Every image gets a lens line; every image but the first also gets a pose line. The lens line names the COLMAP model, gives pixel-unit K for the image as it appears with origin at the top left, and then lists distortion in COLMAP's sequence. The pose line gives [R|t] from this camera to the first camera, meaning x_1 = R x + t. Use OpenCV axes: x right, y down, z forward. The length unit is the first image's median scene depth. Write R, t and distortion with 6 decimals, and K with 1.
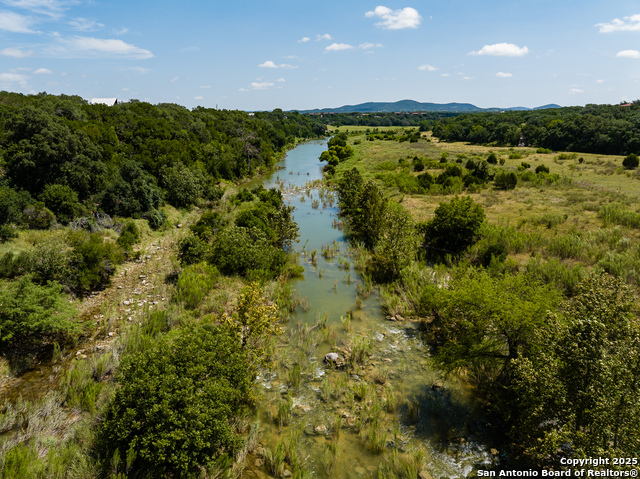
lens RADIAL K [[451.4, 0, 324.0], [0, 451.4, 236.6], [0, 0, 1]] dist [-0.047523, 0.017056]
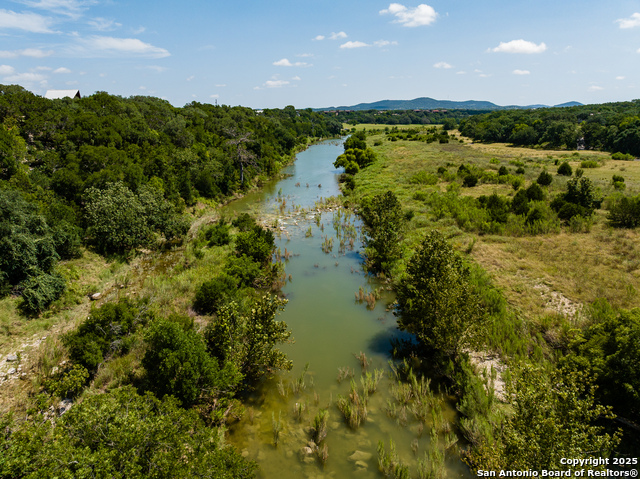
lens RADIAL K [[451.4, 0, 323.2], [0, 451.4, 235.3], [0, 0, 1]] dist [-0.047523, 0.017056]
pose [[0.999416, 0.006298, -0.033596, -0.003312], [-0.006254, 0.999979, 0.001410, -0.078852], [0.033604, -0.001199, 0.999434, 0.316273]]
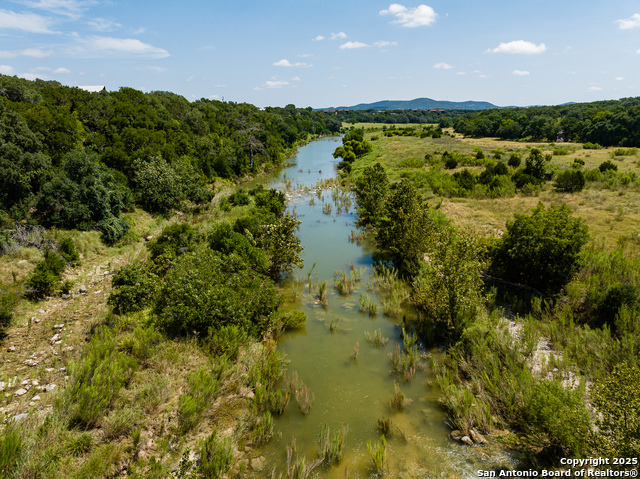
lens RADIAL K [[451.4, 0, 323.0], [0, 451.4, 236.1], [0, 0, 1]] dist [-0.047523, 0.017056]
pose [[0.999439, 0.006942, -0.032770, -0.000277], [-0.006887, 0.999975, 0.001799, -0.022834], [0.032782, -0.001572, 0.999461, 0.182201]]
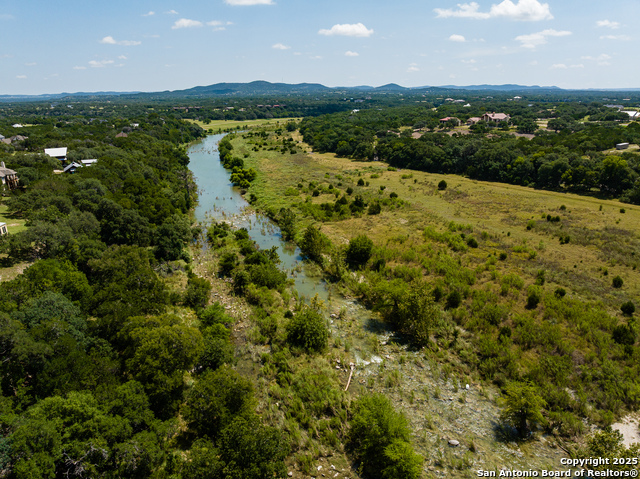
lens RADIAL K [[451.4, 0, 320.1], [0, 451.4, 232.8], [0, 0, 1]] dist [-0.047523, 0.017056]
pose [[0.953032, -0.091169, 0.288822, -0.257389], [0.079665, 0.995497, 0.051364, -0.120218], [-0.292204, -0.025943, 0.956004, -0.503988]]
